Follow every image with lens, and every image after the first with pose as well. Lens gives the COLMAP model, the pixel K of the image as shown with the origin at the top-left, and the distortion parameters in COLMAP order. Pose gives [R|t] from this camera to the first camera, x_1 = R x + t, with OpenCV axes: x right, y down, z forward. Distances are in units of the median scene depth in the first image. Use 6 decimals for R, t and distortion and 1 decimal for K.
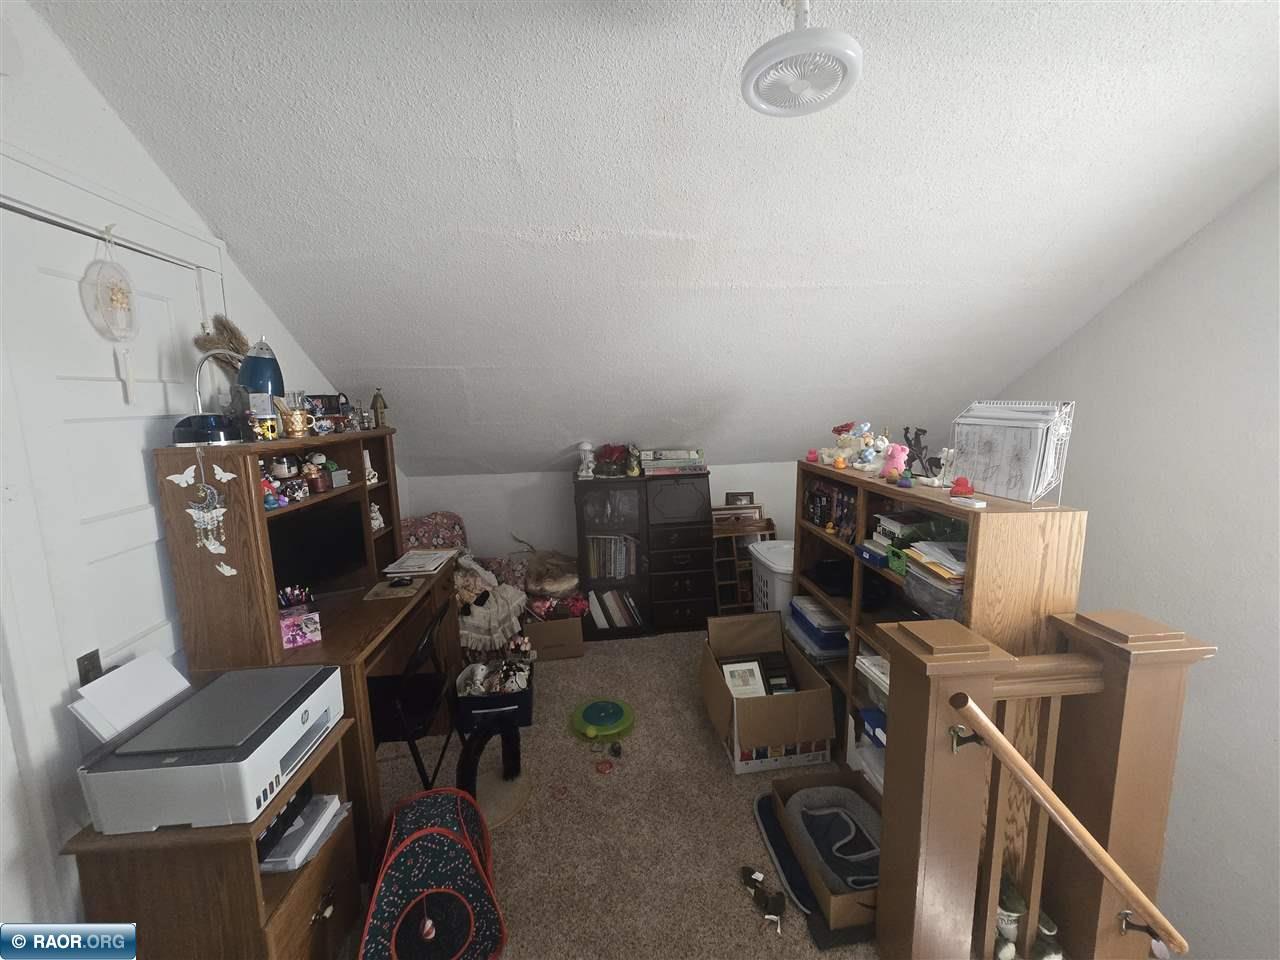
lens RADIAL K [[527.6, 0, 634.0], [0, 527.6, 472.8], [0, 0, 1]] dist [-0.023100, 0.009389]
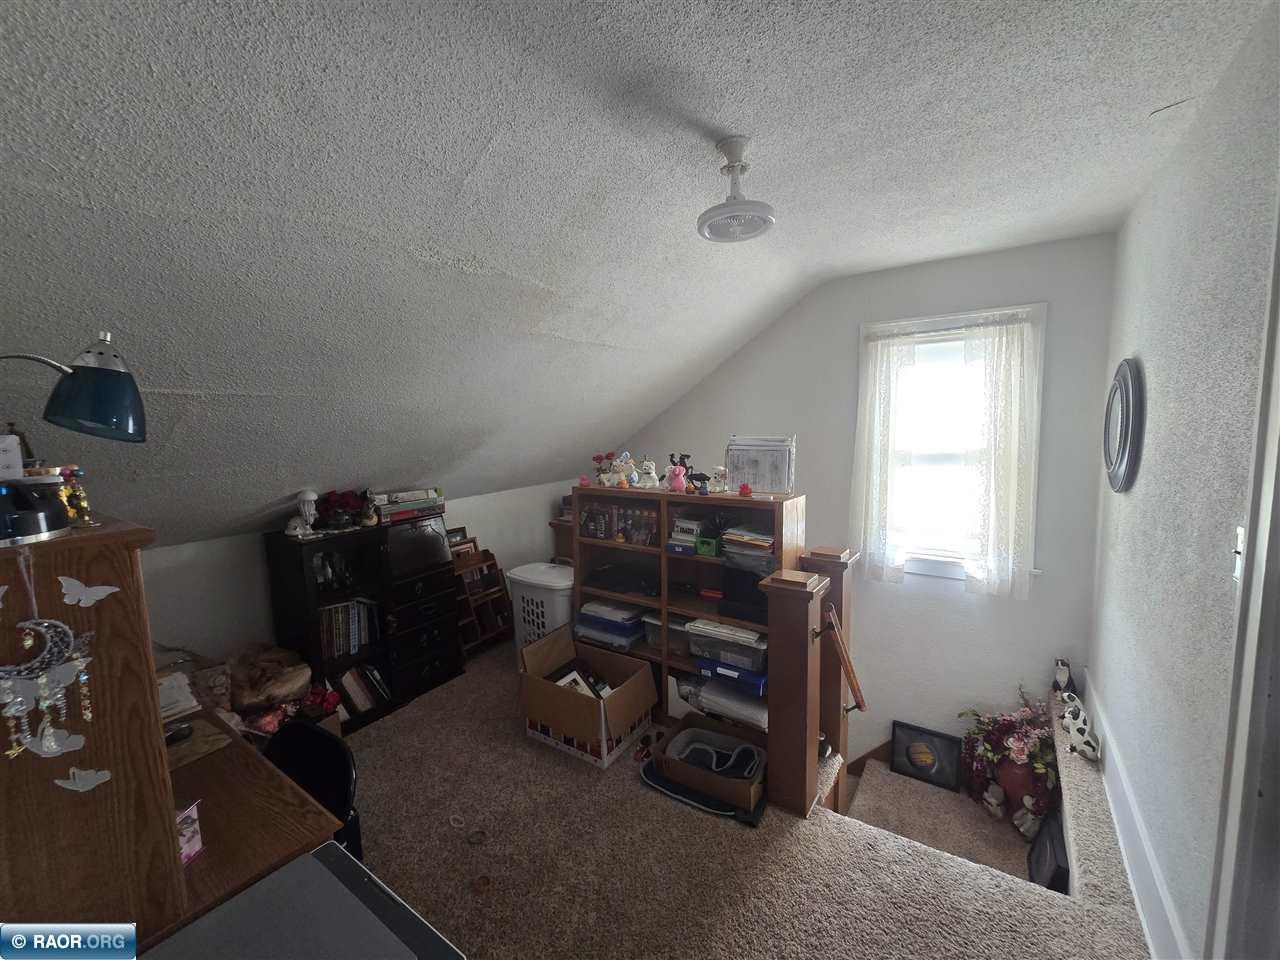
lens RADIAL K [[523.0, 0, 660.6], [0, 523.0, 479.5], [0, 0, 1]] dist [0.007759, 0.000350]
pose [[0.634284, -0.076843, 0.769272, -0.495972], [0.113358, 0.993537, 0.005779, -0.027553], [-0.764744, 0.083538, 0.638896, 0.133198]]
